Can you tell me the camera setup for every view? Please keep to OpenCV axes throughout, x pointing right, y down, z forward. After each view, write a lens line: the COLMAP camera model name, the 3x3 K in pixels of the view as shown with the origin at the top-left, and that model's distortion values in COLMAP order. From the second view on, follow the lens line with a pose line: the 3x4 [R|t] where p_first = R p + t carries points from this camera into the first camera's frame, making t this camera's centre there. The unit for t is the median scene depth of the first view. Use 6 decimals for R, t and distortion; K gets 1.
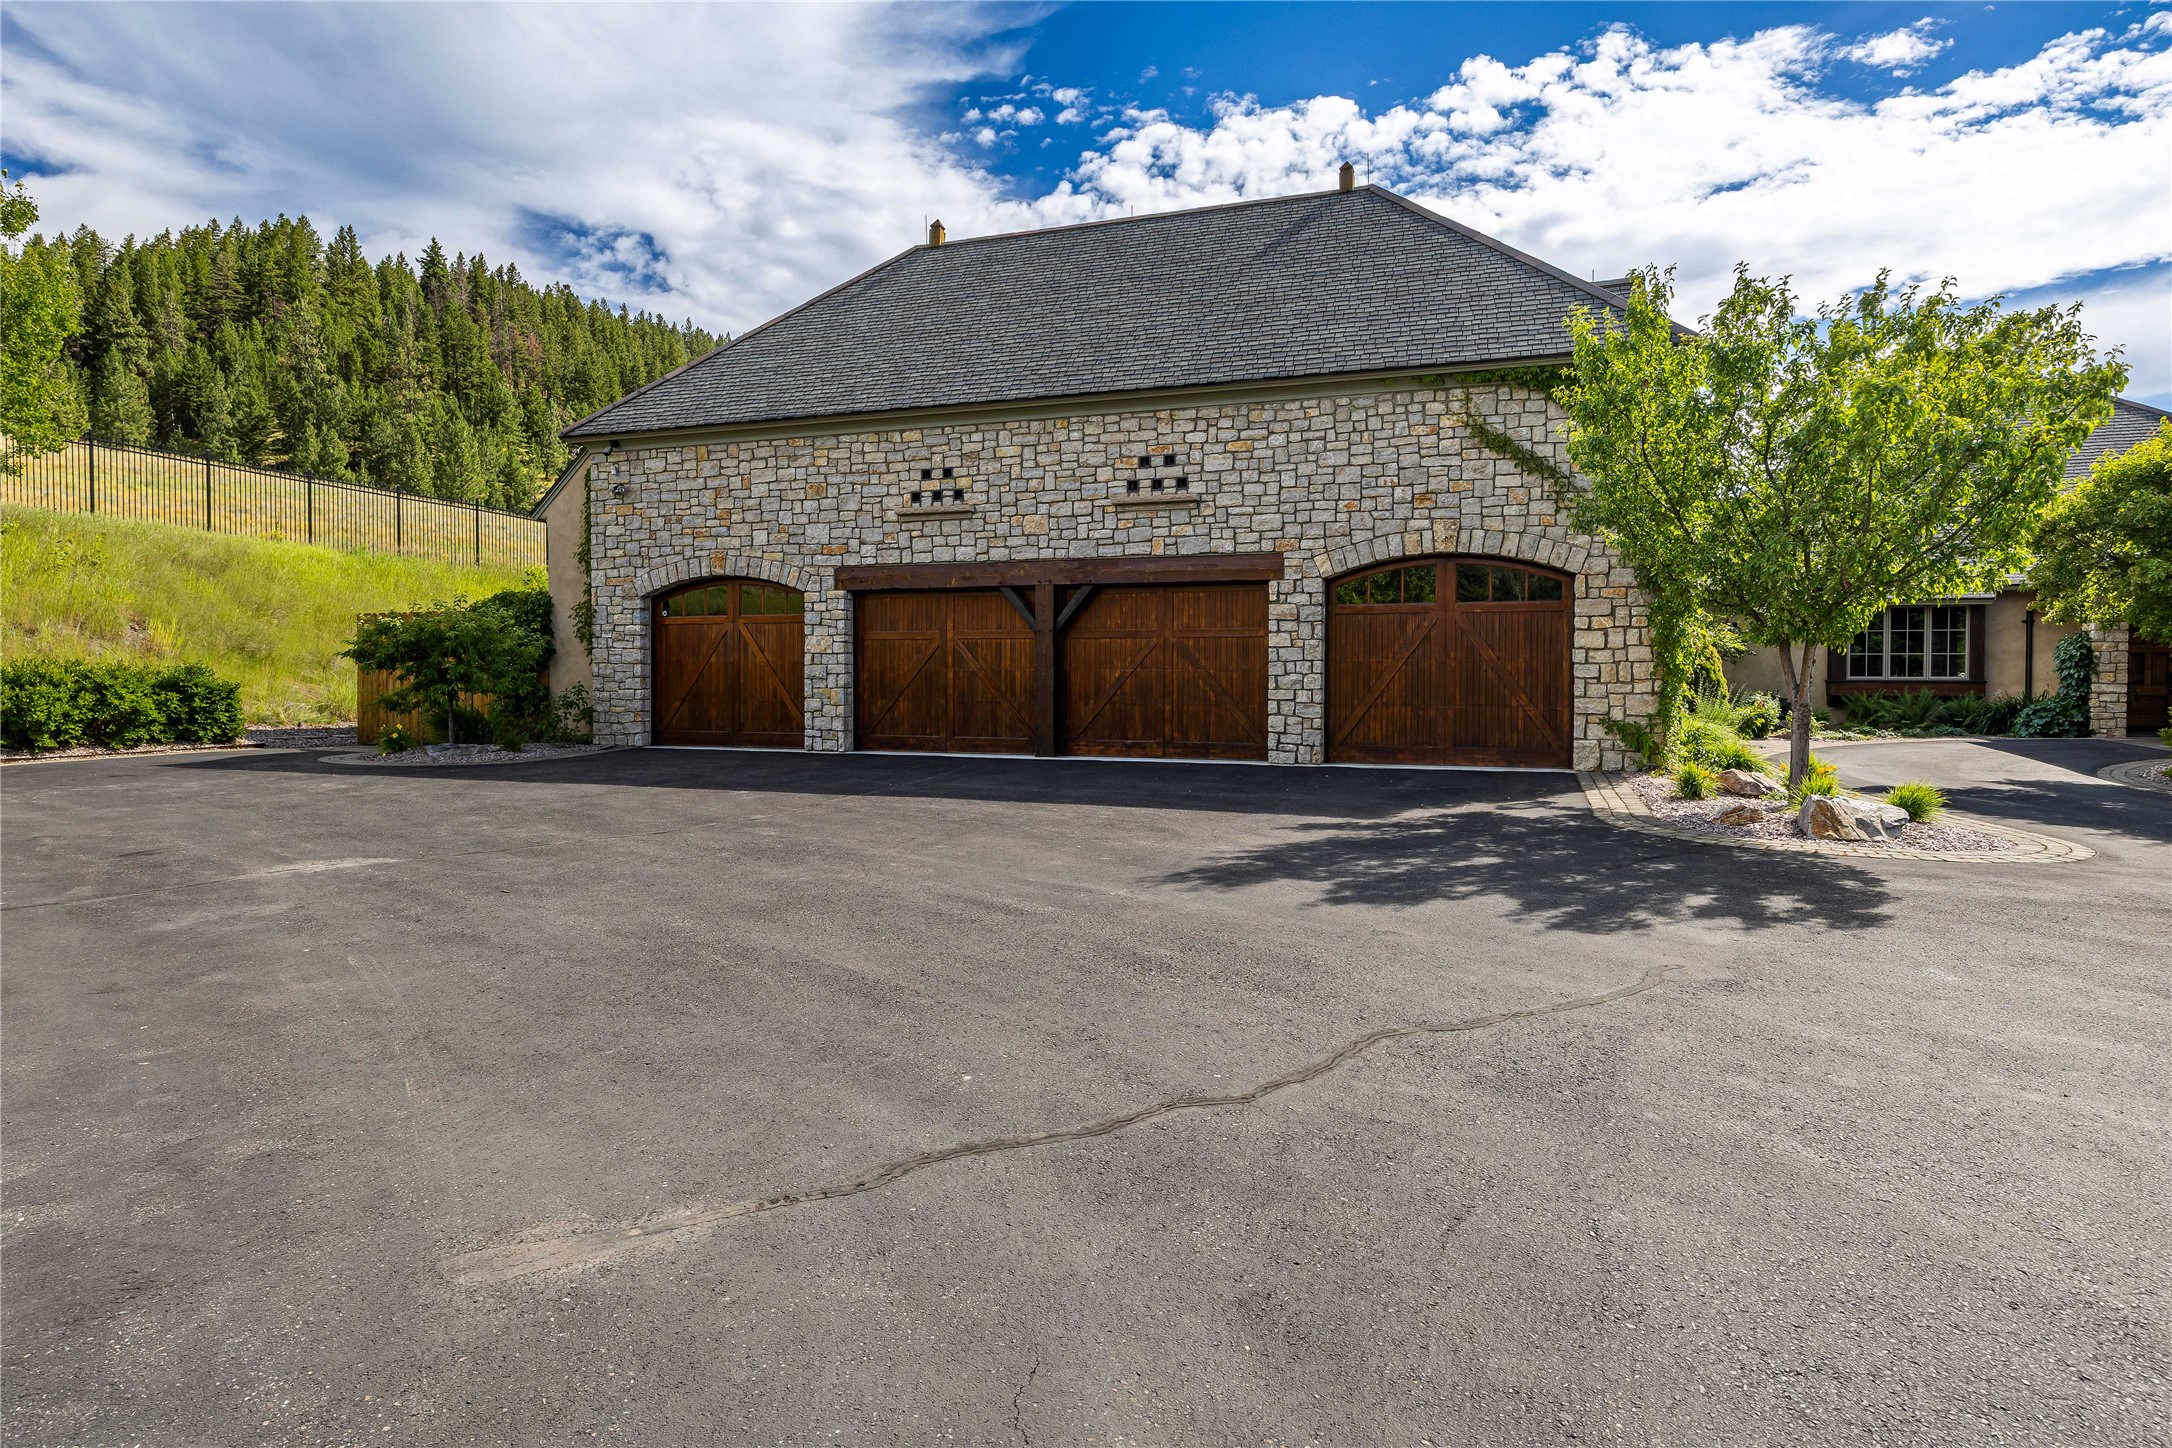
lens RADIAL K [[1235.7, 0, 1086.0], [0, 1235.7, 724.0], [0, 0, 1]] dist [0.004476, -0.011643]
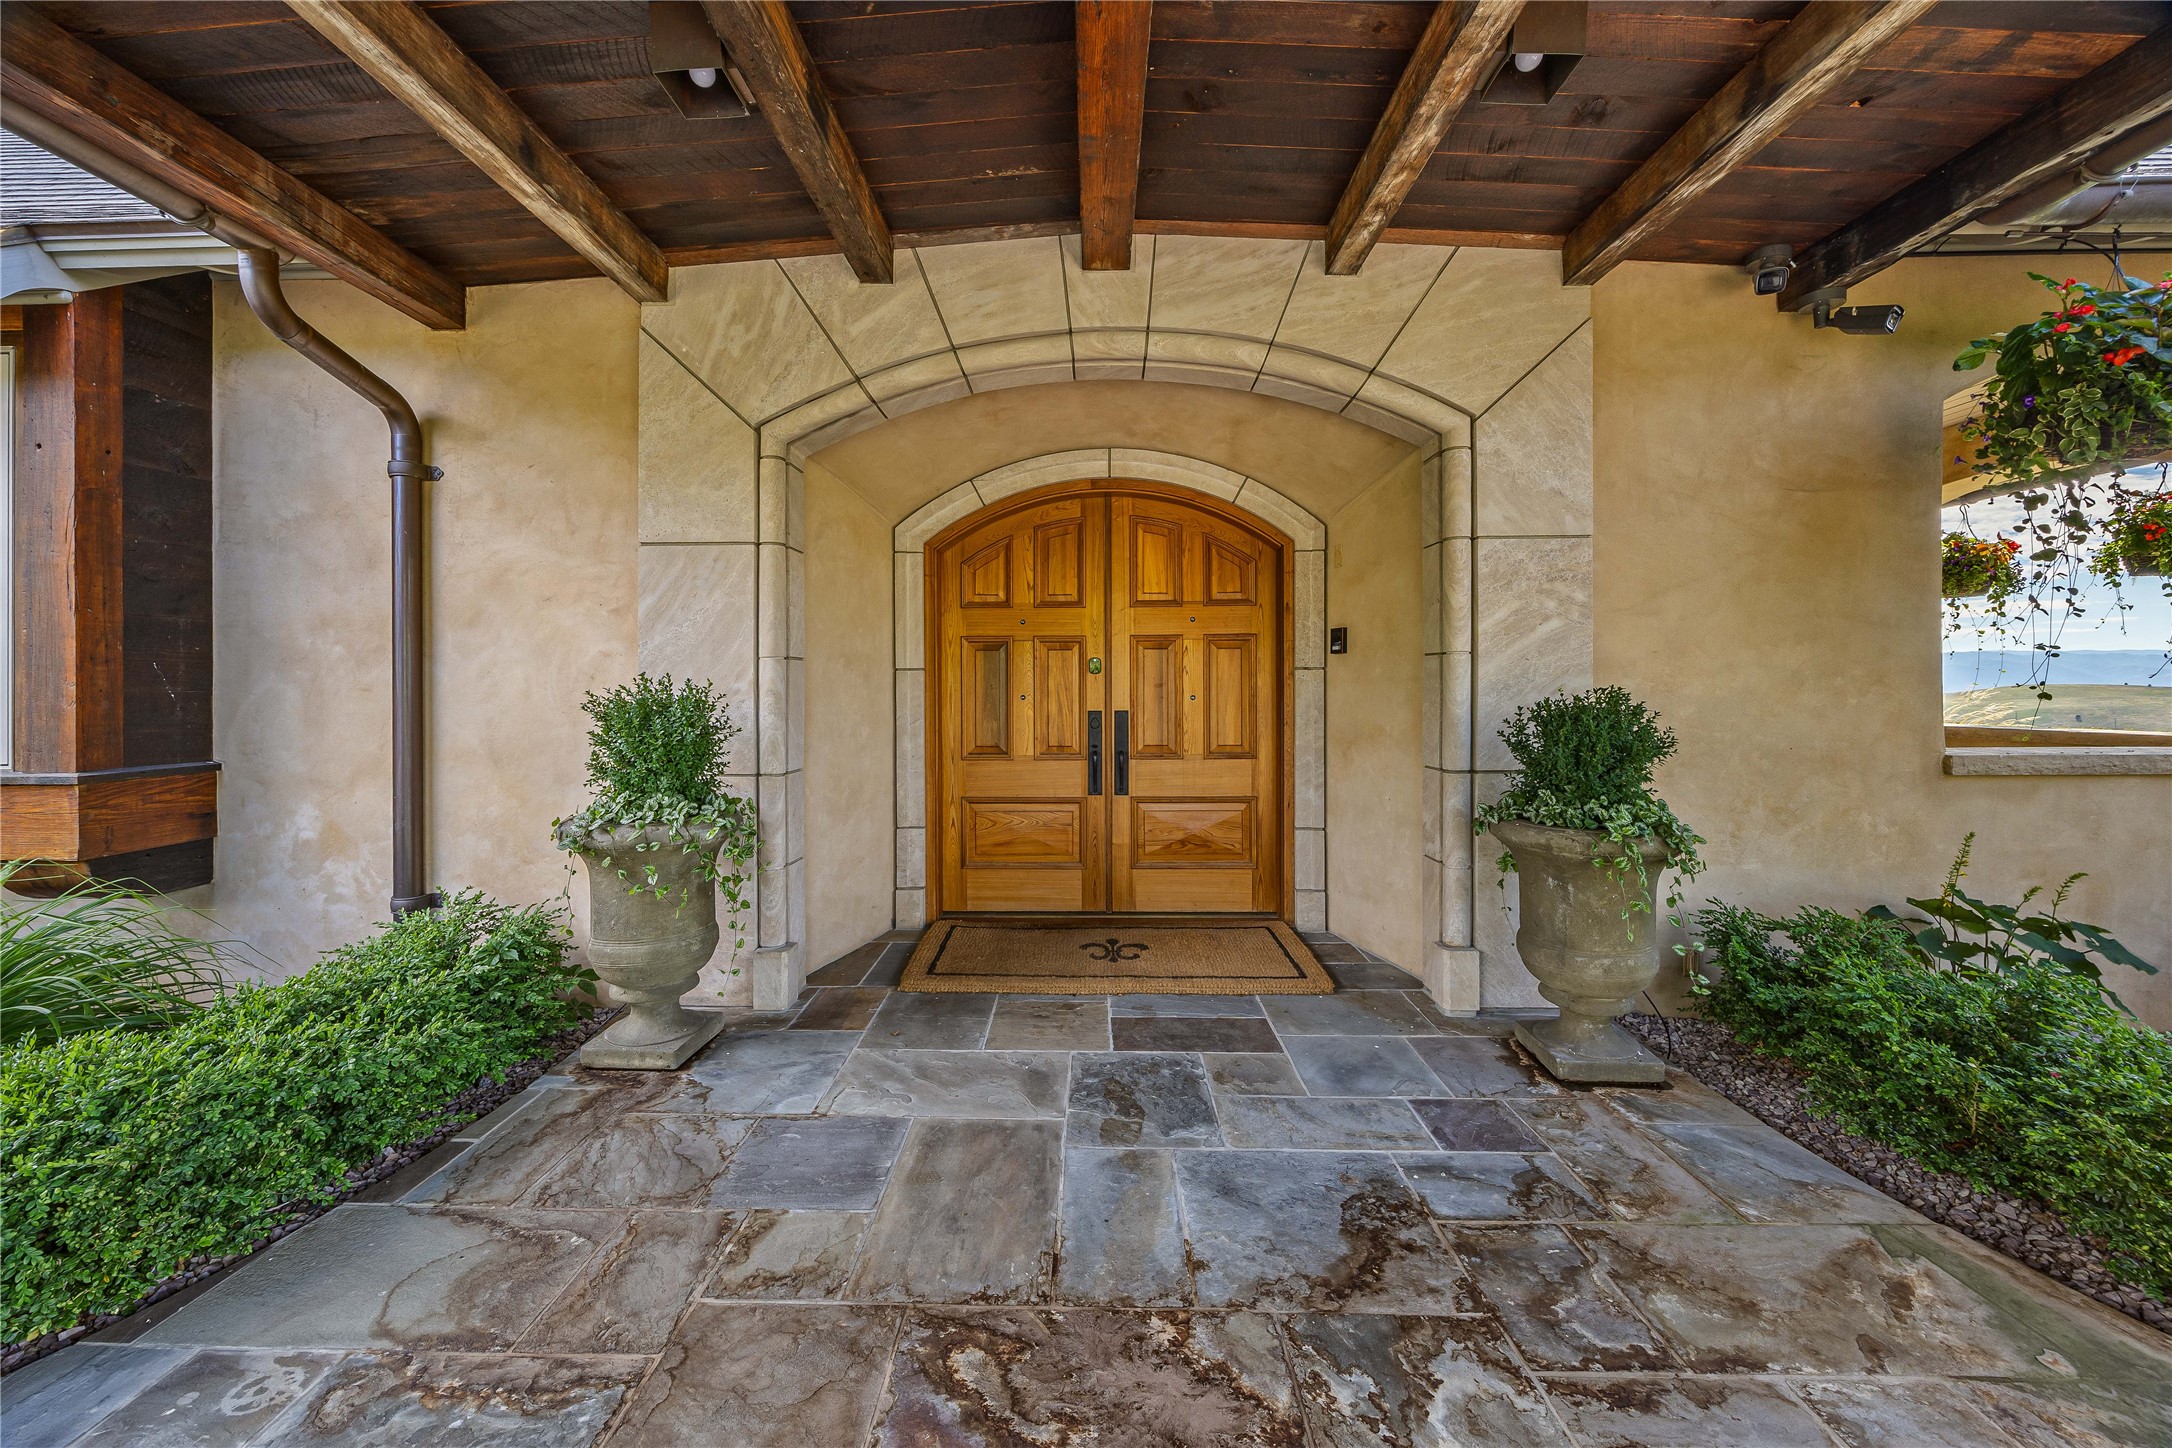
lens RADIAL K [[840.2, 0, 1078.7], [0, 840.2, 689.5], [0, 0, 1]] dist [0.000418, 0.000120]
pose [[0.948958, -0.003493, 0.315383, 0.156464], [0.016081, 0.999174, -0.037320, -0.007658], [-0.314992, 0.040487, 0.948230, 0.157955]]
